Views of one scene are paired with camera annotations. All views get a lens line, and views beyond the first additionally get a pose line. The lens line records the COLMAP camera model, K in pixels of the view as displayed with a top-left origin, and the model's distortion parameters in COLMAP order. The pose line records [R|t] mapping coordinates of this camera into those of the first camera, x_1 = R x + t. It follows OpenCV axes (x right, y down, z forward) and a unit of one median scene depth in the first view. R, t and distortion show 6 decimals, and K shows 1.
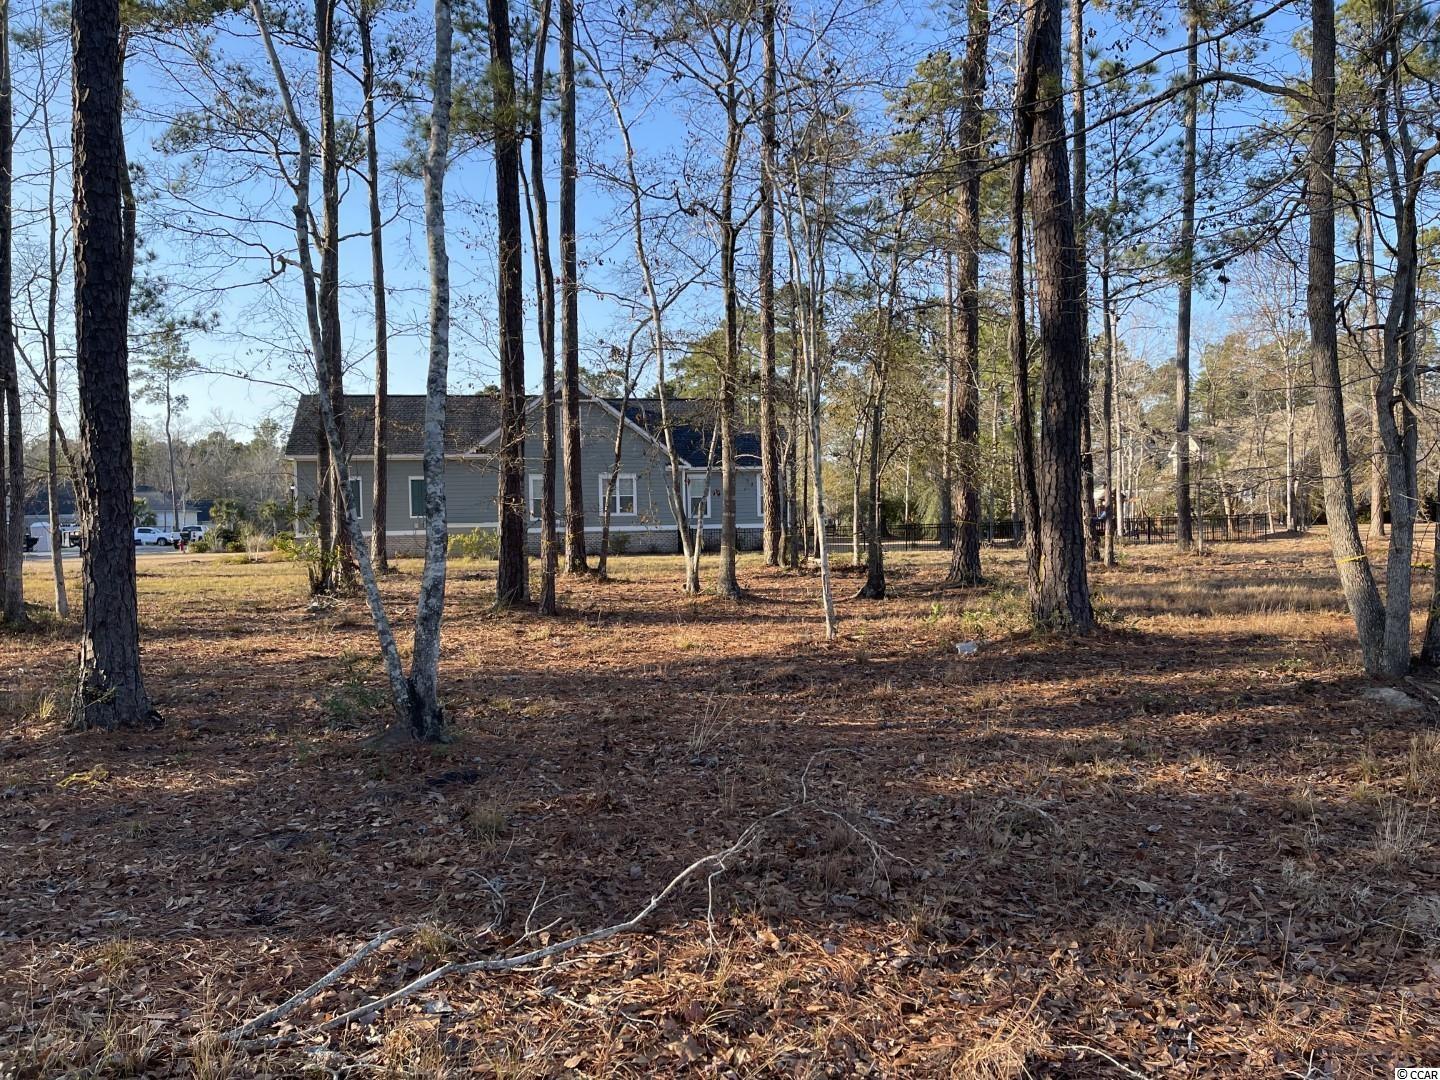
lens RADIAL K [[1080.6, 0, 748.0], [0, 1080.6, 530.4], [0, 0, 1]] dist [0.072945, -0.091008]
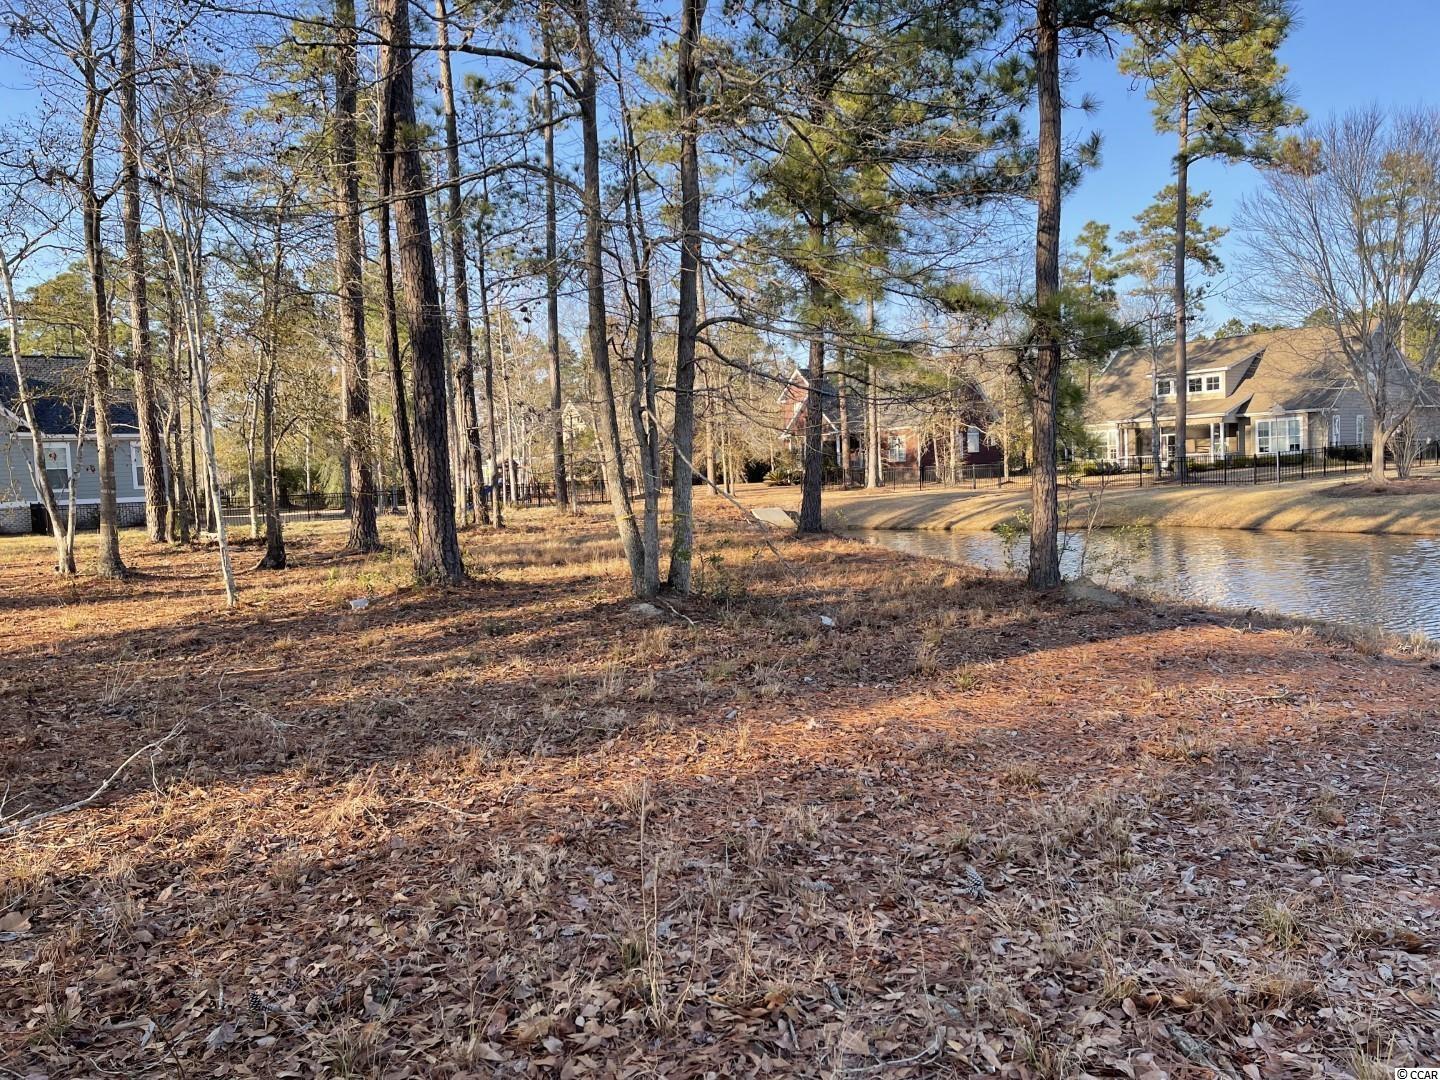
lens RADIAL K [[1080.6, 0, 708.1], [0, 1080.6, 549.3], [0, 0, 1]] dist [0.072945, -0.091008]
pose [[0.879858, -0.050776, 0.472517, -0.019771], [0.027333, 0.998037, 0.056351, -0.006461], [-0.474450, -0.036666, 0.879518, -0.211888]]
